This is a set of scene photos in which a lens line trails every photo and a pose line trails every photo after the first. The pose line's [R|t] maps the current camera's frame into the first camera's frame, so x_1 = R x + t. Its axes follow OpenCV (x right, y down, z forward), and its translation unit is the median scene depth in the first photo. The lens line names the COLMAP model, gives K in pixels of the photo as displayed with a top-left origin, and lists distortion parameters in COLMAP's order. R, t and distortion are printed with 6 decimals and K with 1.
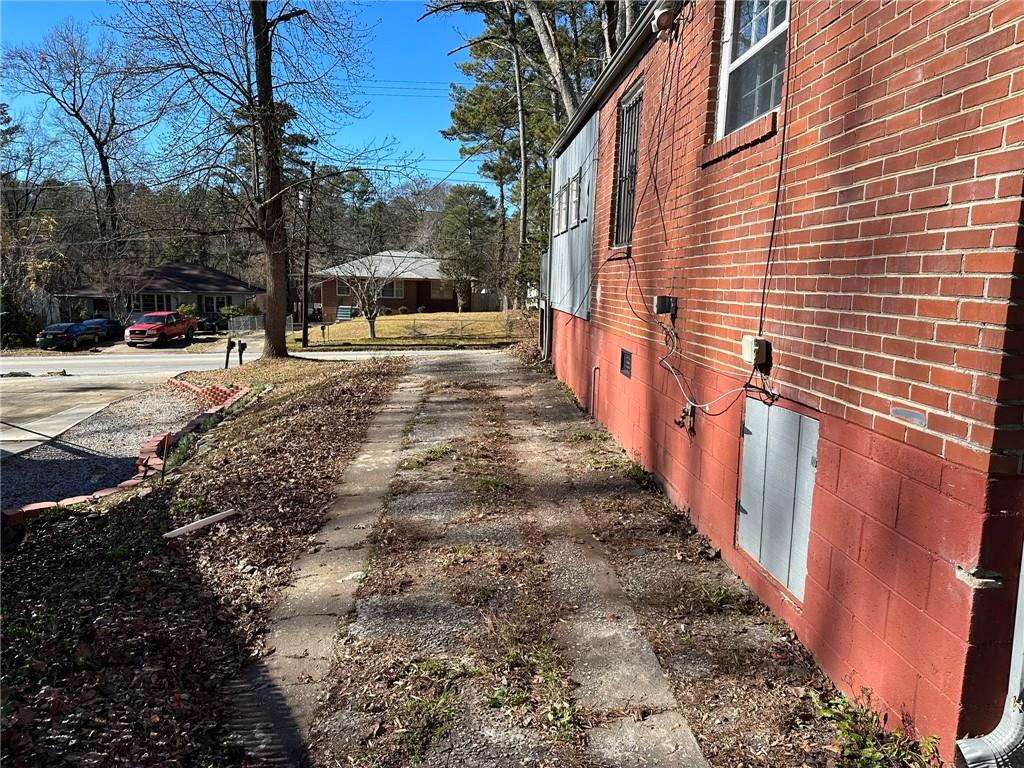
lens RADIAL K [[716.4, 0, 544.9], [0, 716.4, 382.9], [0, 0, 1]] dist [-0.021495, -0.002006]
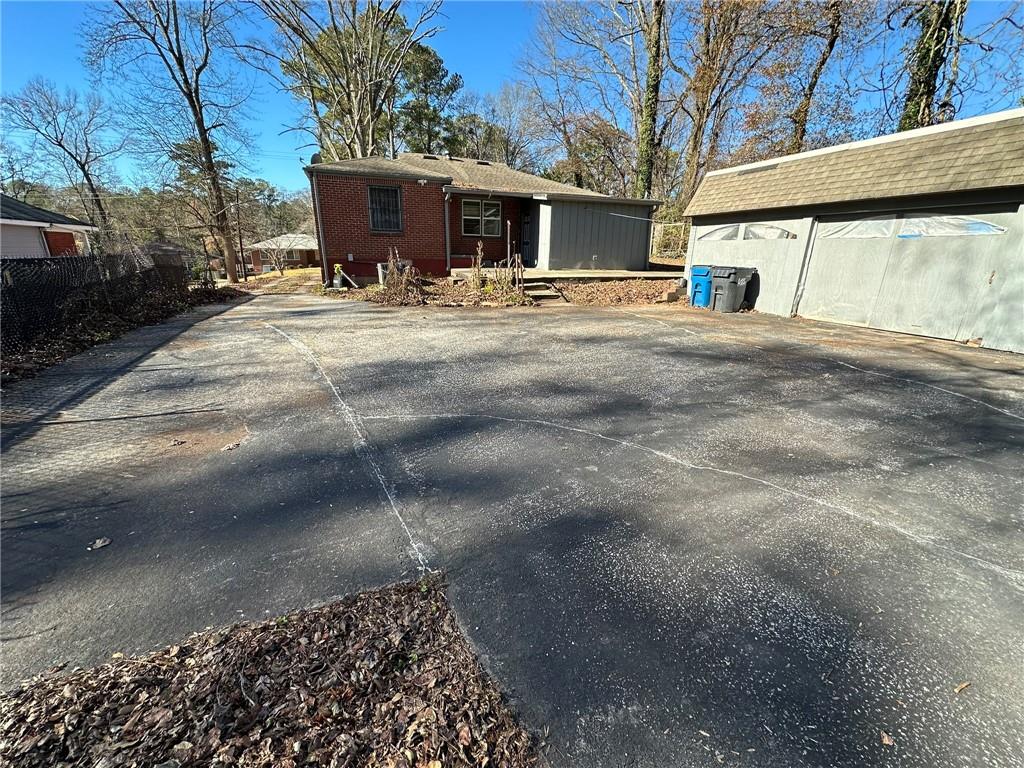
lens RADIAL K [[407.3, 0, 509.7], [0, 407.3, 382.0], [0, 0, 1]] dist [-0.000095, -0.000267]
pose [[0.969817, -0.088404, 0.227246, 0.065761], [0.048982, 0.983597, 0.173602, 0.037663], [-0.238865, -0.157231, 0.958239, -0.217224]]
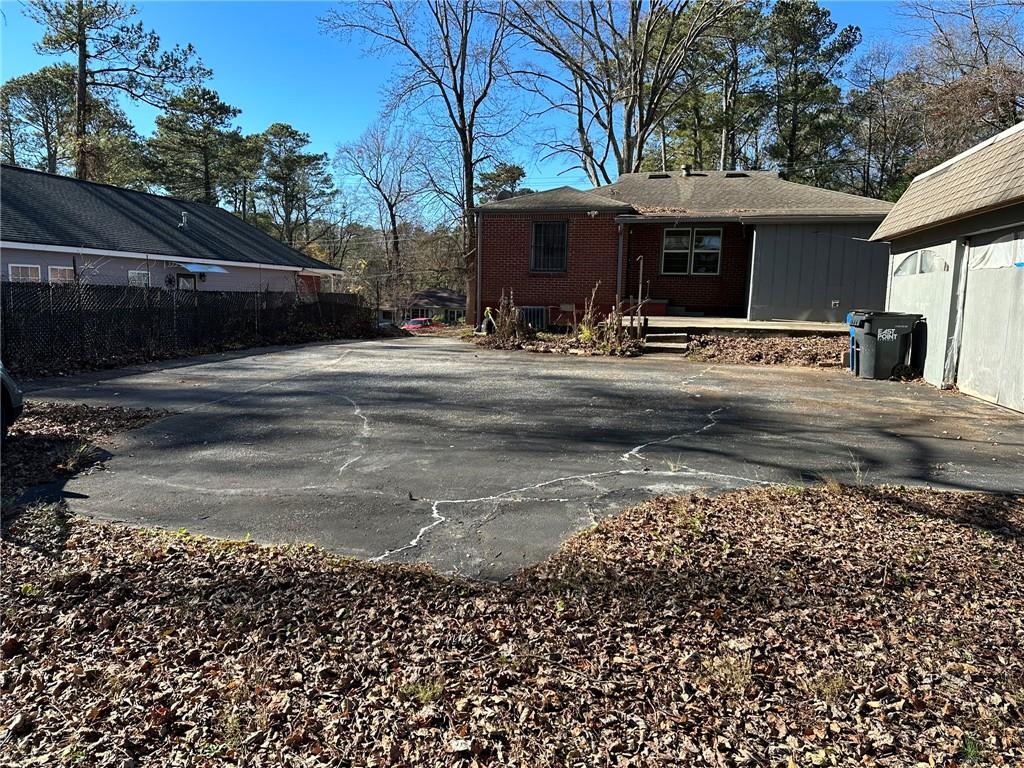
lens RADIAL K [[709.2, 0, 512.0], [0, 709.2, 384.0], [0, 0, 1]] dist [0.081692, -0.098874]
pose [[0.929589, 0.039116, -0.366516, 0.171708], [-0.051152, 0.998422, -0.023182, 0.053341], [0.365031, 0.040298, 0.930123, -0.287961]]
